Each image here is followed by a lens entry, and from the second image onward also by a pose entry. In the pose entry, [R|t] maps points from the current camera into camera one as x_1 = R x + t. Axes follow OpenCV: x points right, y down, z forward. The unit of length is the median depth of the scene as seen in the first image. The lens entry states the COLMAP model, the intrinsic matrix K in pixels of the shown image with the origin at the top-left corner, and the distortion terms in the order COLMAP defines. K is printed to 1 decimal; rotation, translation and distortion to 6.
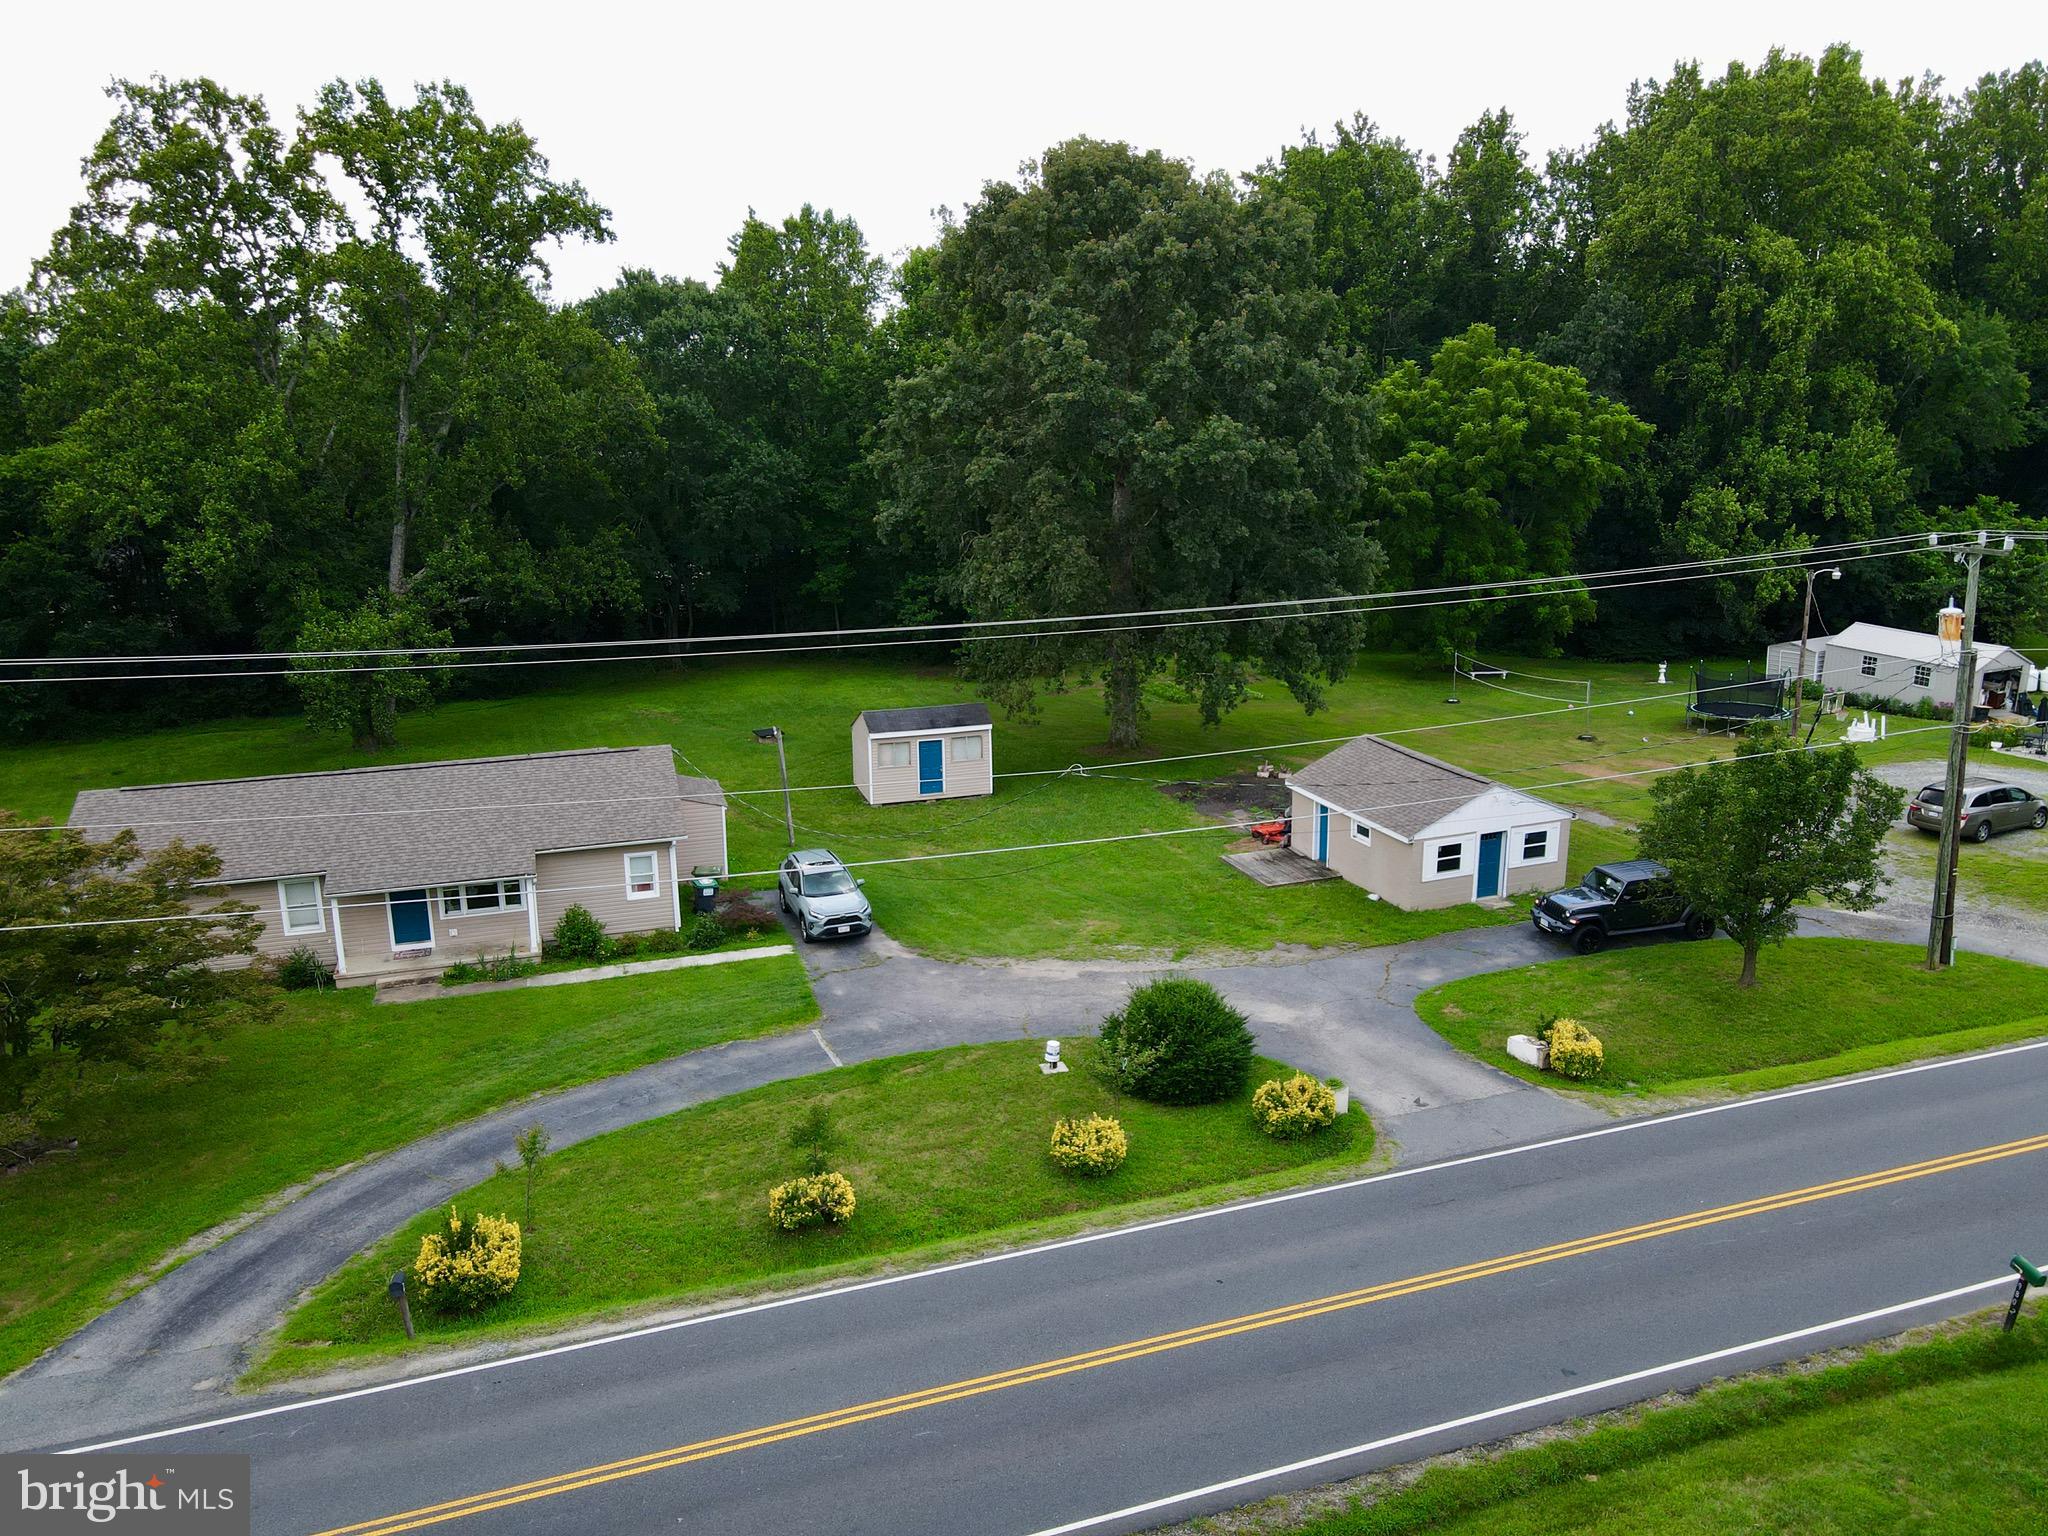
lens RADIAL K [[1514.7, 0, 1031.8], [0, 1514.7, 758.1], [0, 0, 1]] dist [0.005450, 0.011387]
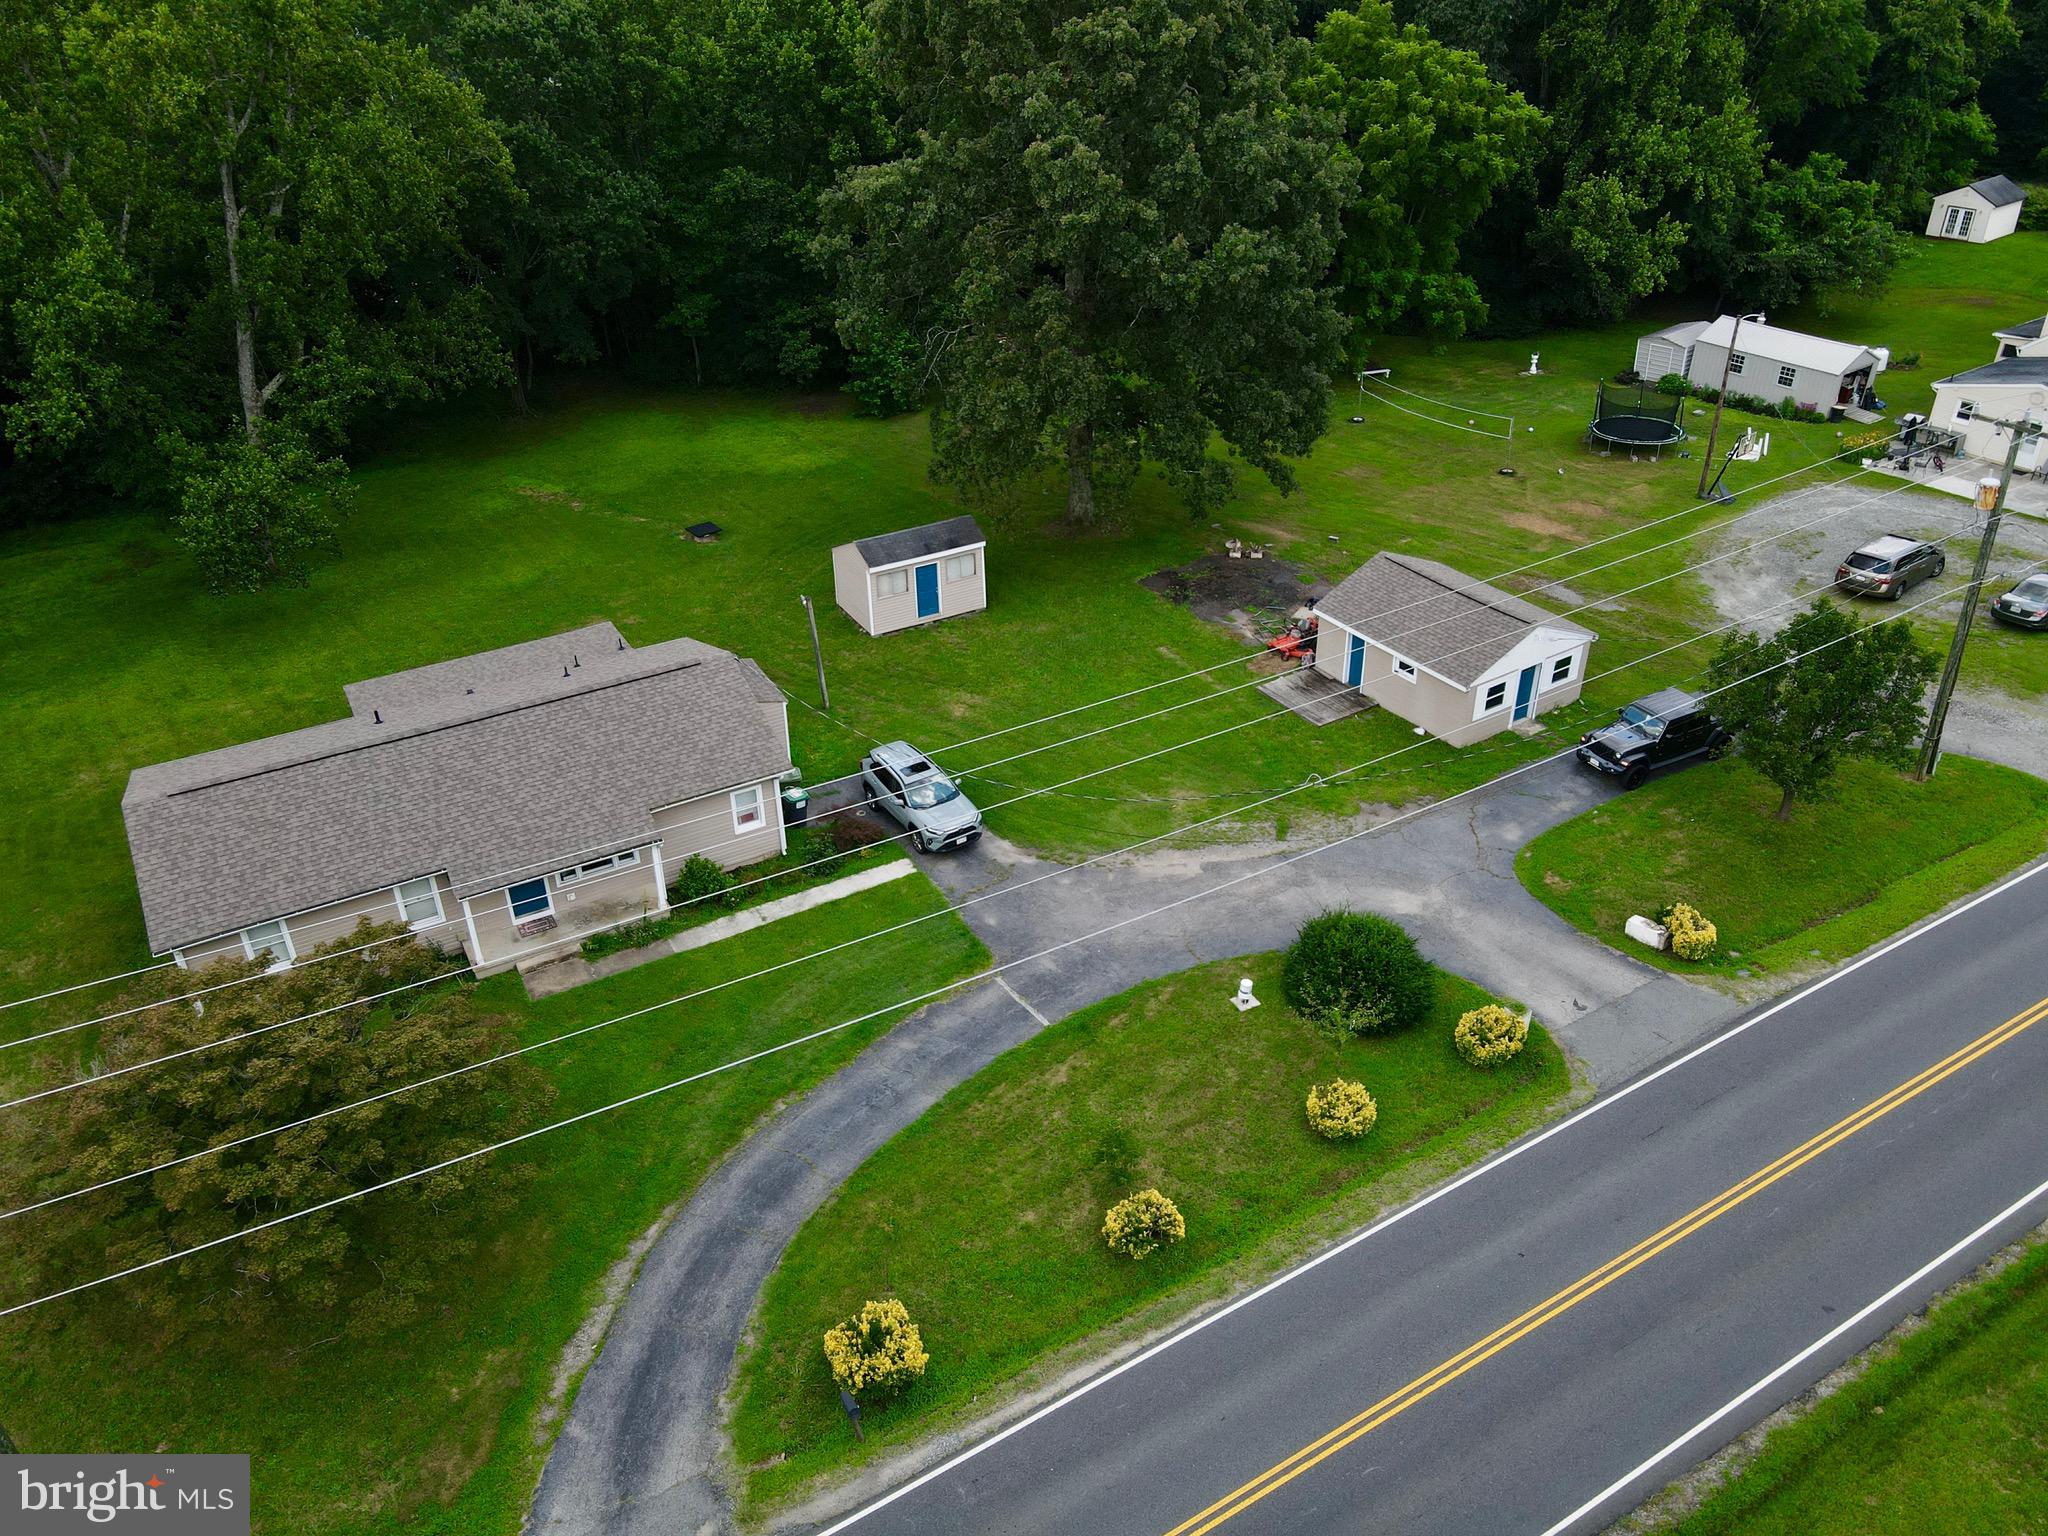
lens RADIAL K [[1514.7, 0, 1031.3], [0, 1514.7, 758.5], [0, 0, 1]] dist [0.005450, 0.011387]
pose [[0.978235, -0.112337, 0.174459, -0.234221], [0.057251, 0.954261, 0.293443, -0.222033], [-0.199444, -0.277068, 0.939923, 0.045643]]
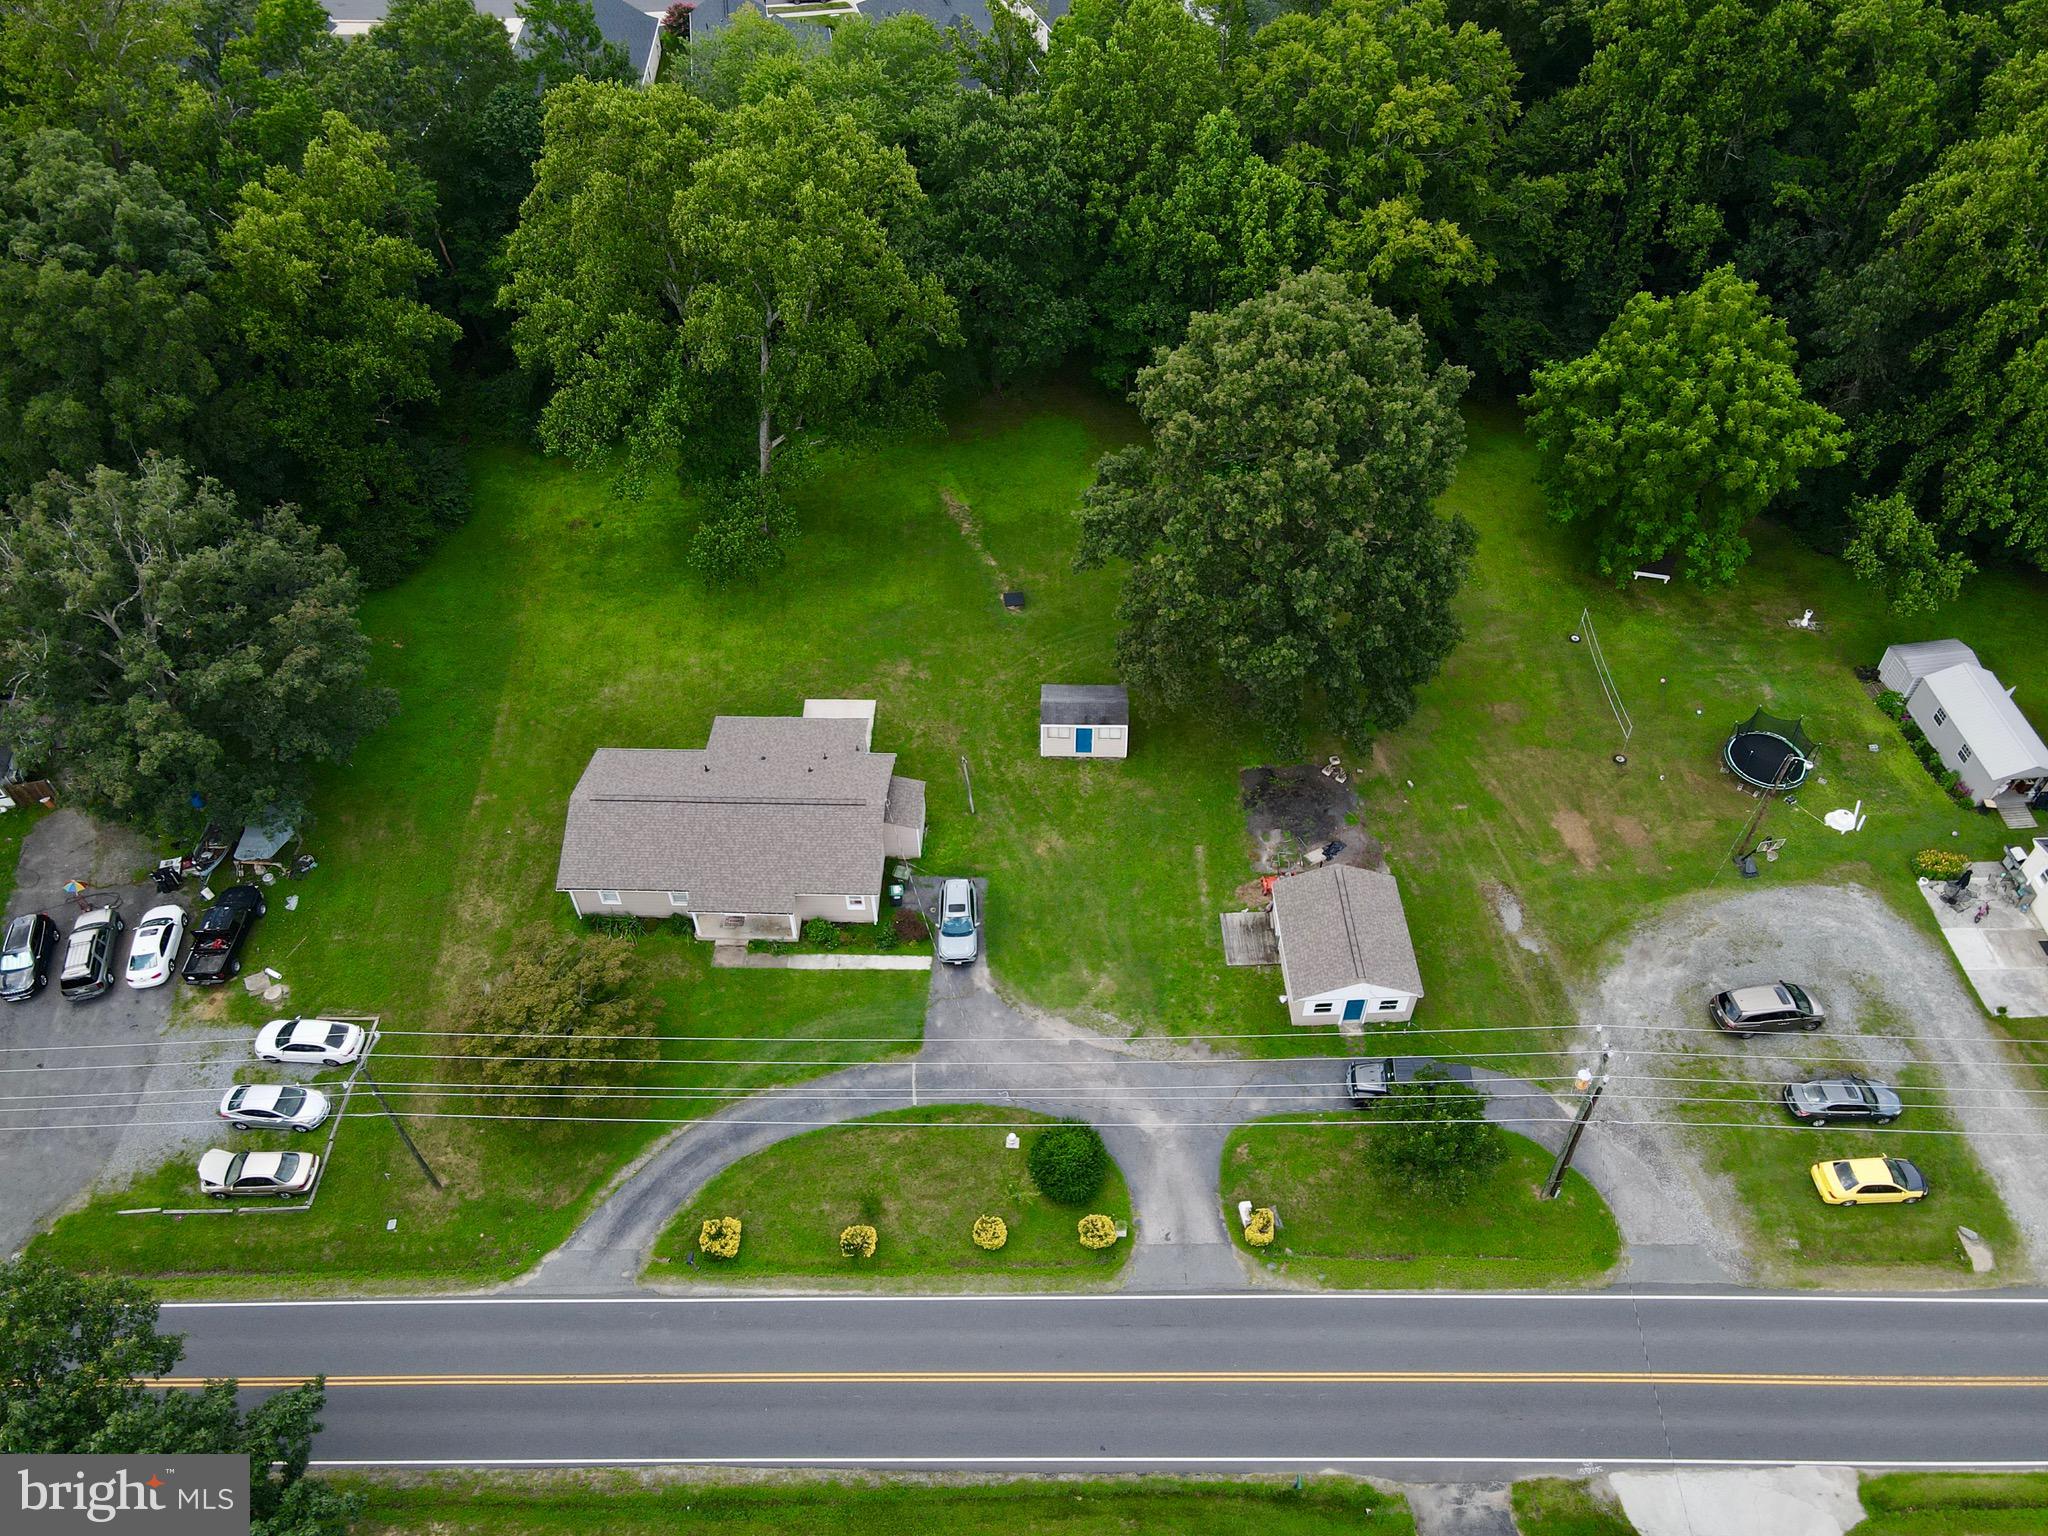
lens RADIAL K [[1514.7, 0, 1035.9], [0, 1514.7, 763.9], [0, 0, 1]] dist [0.005450, 0.011387]
pose [[0.944827, 0.244282, -0.218241, 0.271503], [-0.081269, 0.820218, 0.566249, -1.014908], [0.317329, -0.517271, 0.794816, -0.234417]]
